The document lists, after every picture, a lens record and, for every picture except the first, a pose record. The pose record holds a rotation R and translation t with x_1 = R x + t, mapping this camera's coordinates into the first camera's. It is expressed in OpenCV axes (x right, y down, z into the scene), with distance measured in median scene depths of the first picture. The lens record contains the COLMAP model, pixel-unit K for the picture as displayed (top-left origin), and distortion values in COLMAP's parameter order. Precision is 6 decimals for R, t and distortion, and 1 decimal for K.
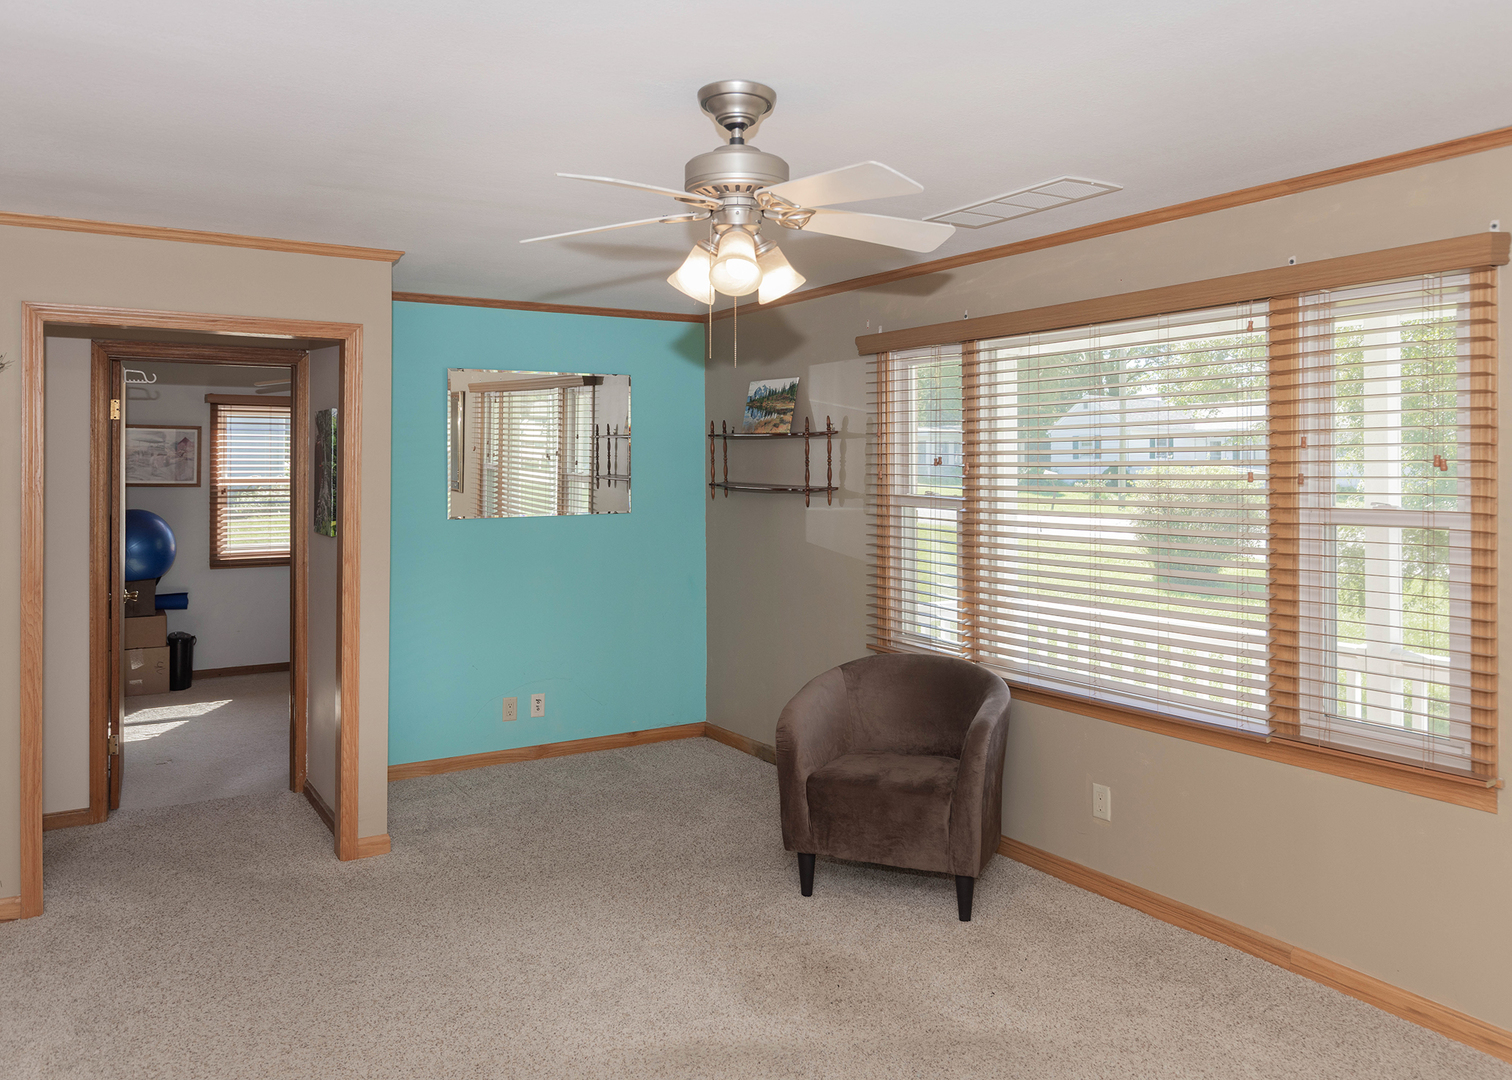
lens RADIAL K [[1126.6, 0, 680.9], [0, 1126.6, 461.1], [0, 0, 1]] dist [0.002114, -0.003048]
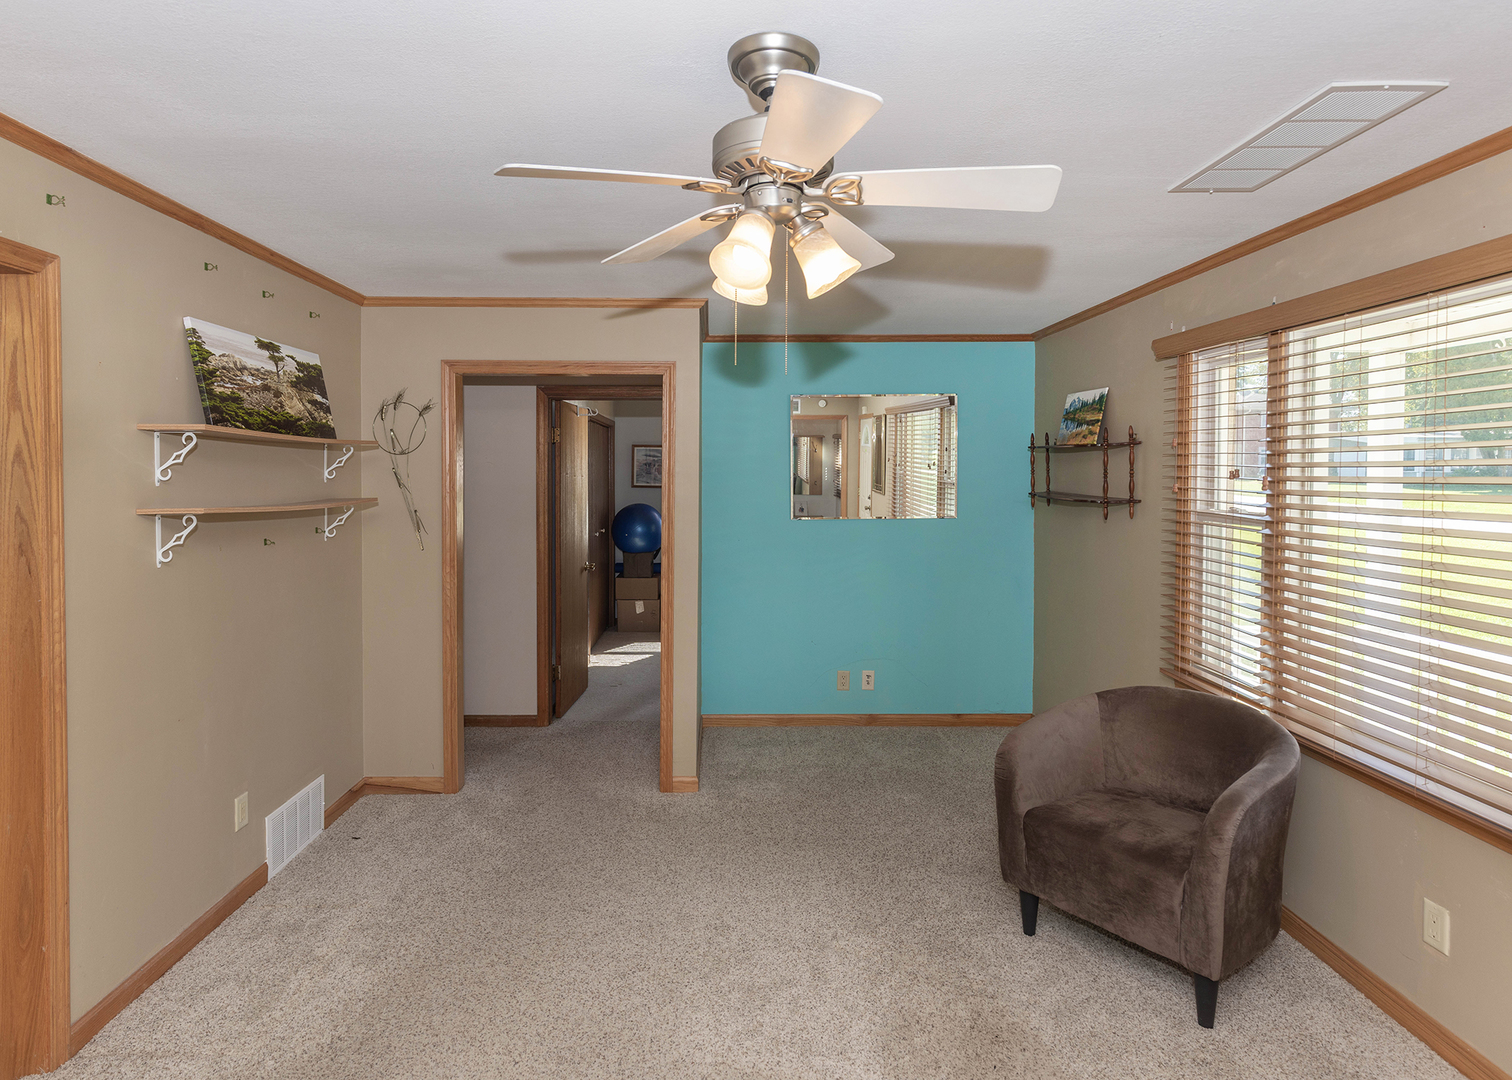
lens RADIAL K [[812.2, 0, 699.8], [0, 812.2, 490.9], [0, 0, 1]] dist [0.006027, -0.001439]
pose [[0.868073, 0.012459, -0.496280, 0.184476], [0.001955, 0.999591, 0.028516, -0.005848], [0.496433, -0.025724, 0.867694, 0.248541]]
